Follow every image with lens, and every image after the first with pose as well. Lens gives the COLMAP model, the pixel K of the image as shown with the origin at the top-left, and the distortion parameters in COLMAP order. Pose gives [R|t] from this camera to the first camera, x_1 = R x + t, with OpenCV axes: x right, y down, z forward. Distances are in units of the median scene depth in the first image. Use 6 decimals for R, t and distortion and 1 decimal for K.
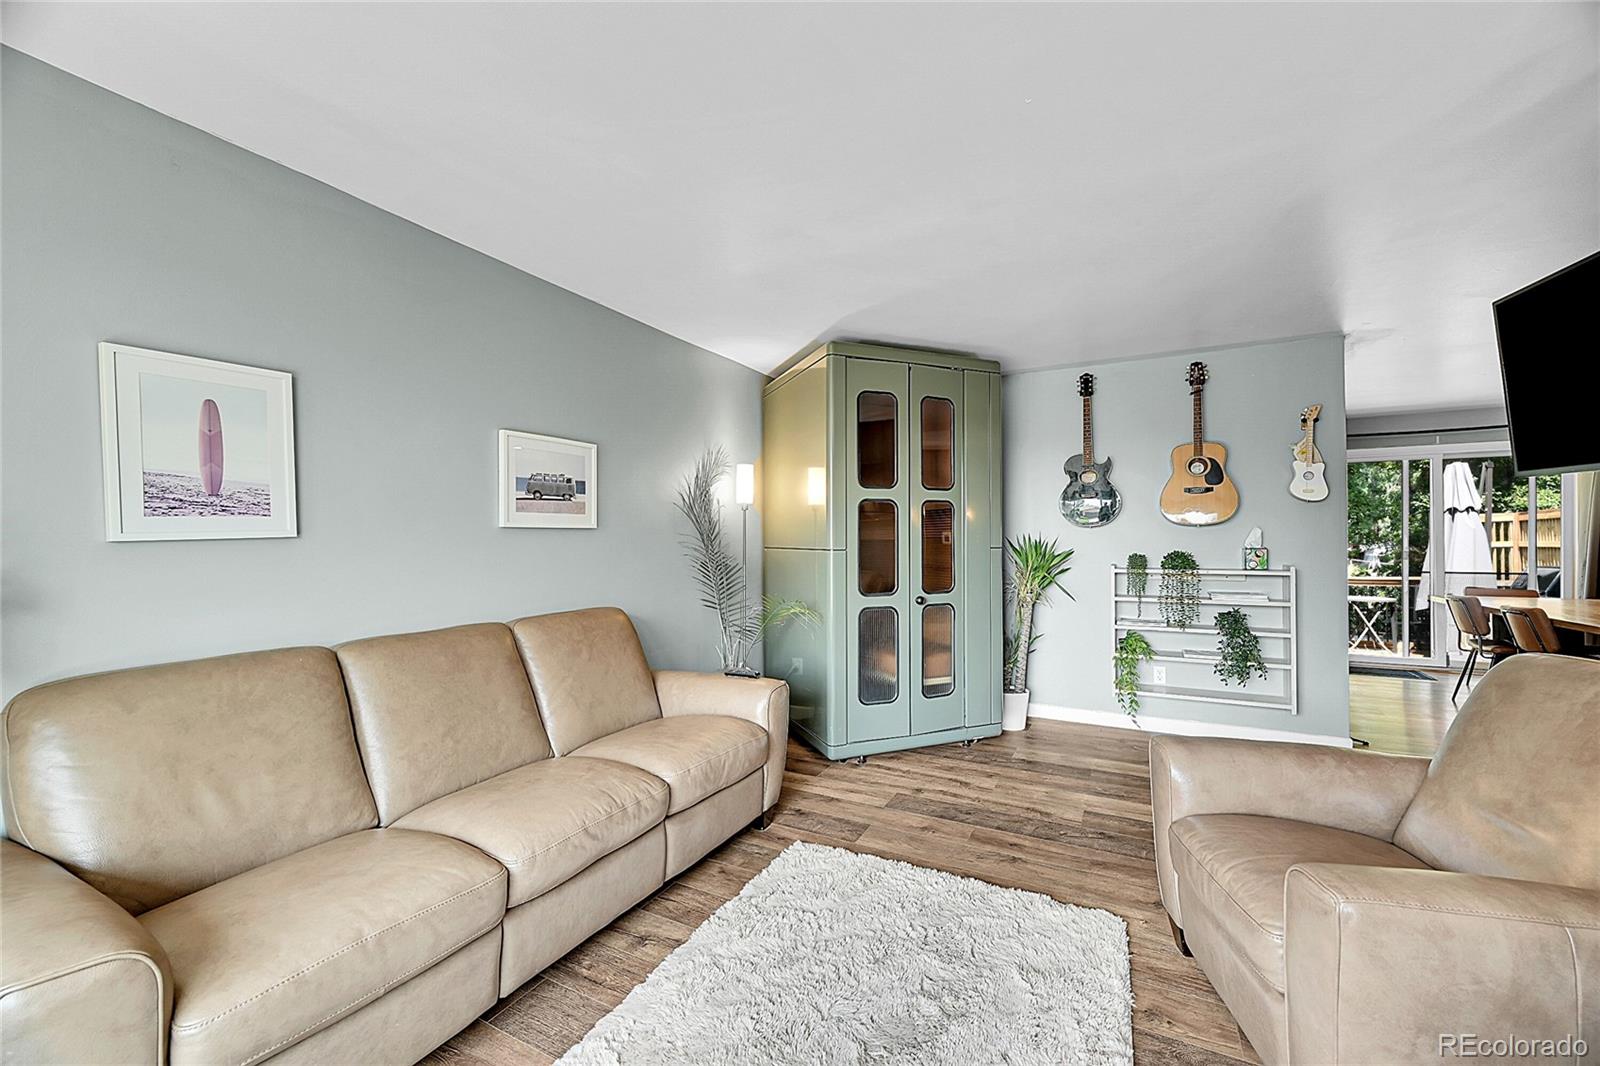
lens RADIAL K [[650.5, 0, 807.5], [0, 650.5, 536.9], [0, 0, 1]] dist [0.000111, 0.000093]
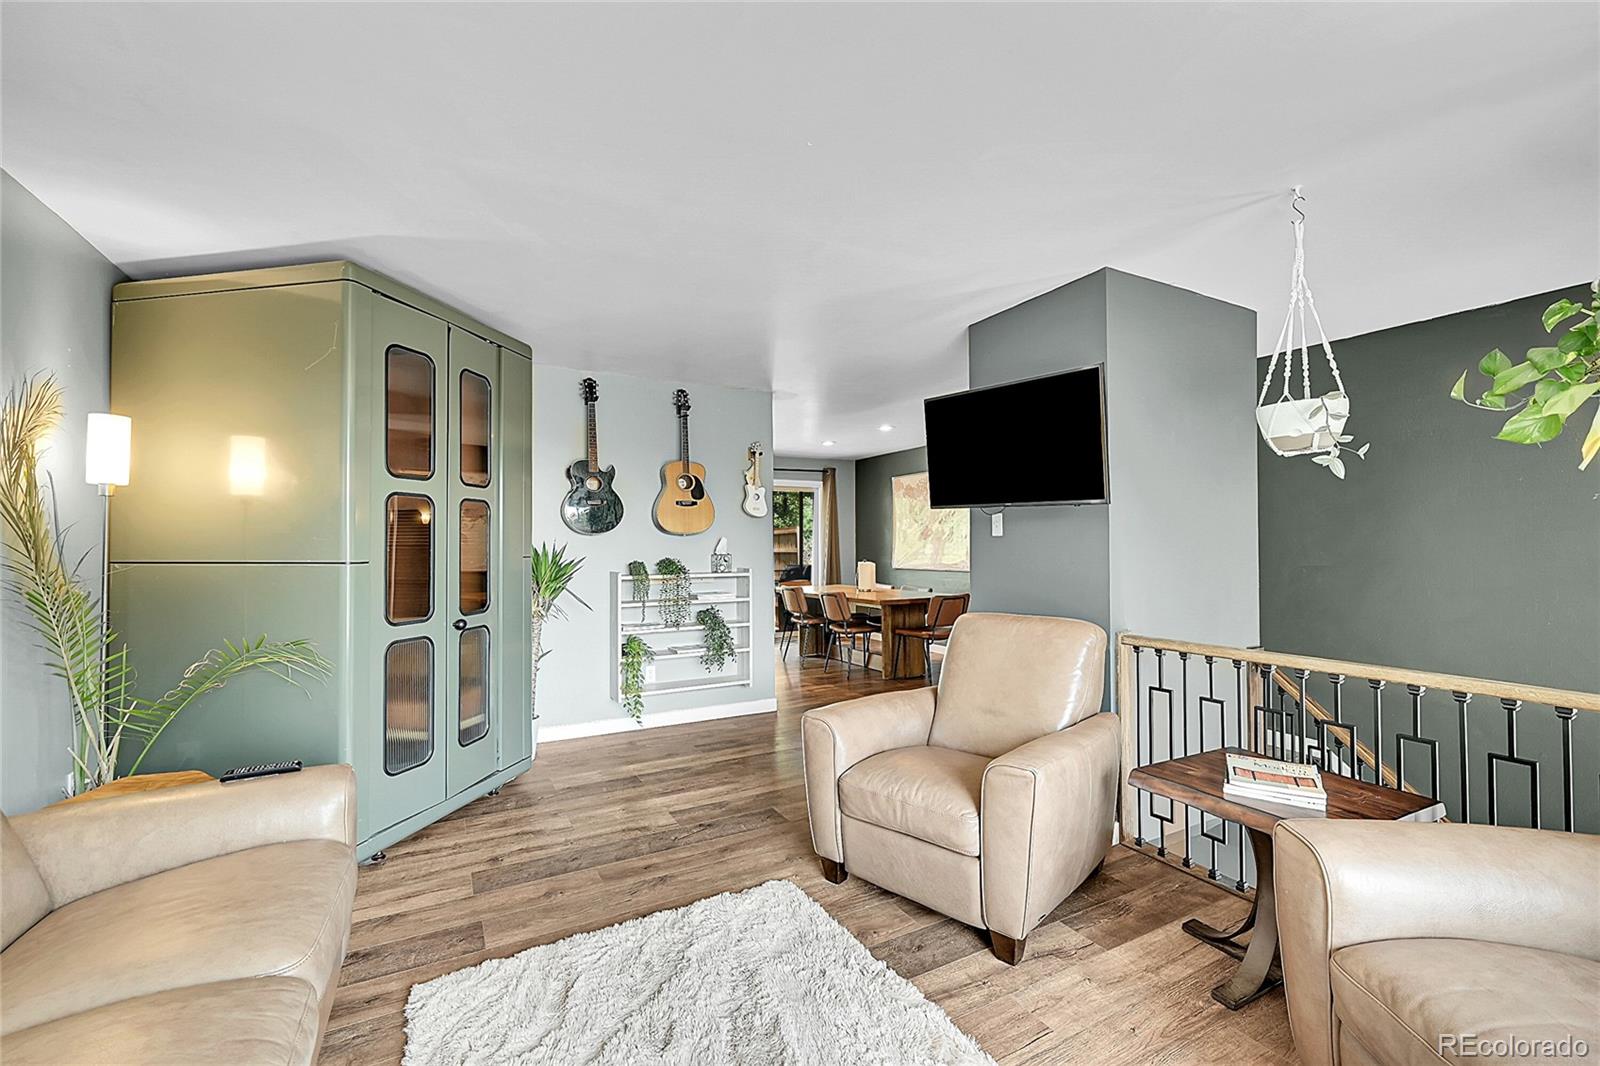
lens RADIAL K [[690.9, 0, 808.3], [0, 690.9, 535.5], [0, 0, 1]] dist [-0.000928, 0.000083]
pose [[0.531096, 0.012963, 0.847213, -0.315217], [-0.000864, 0.999891, -0.014758, 0.001292], [-0.847311, 0.007106, 0.531049, 0.193368]]
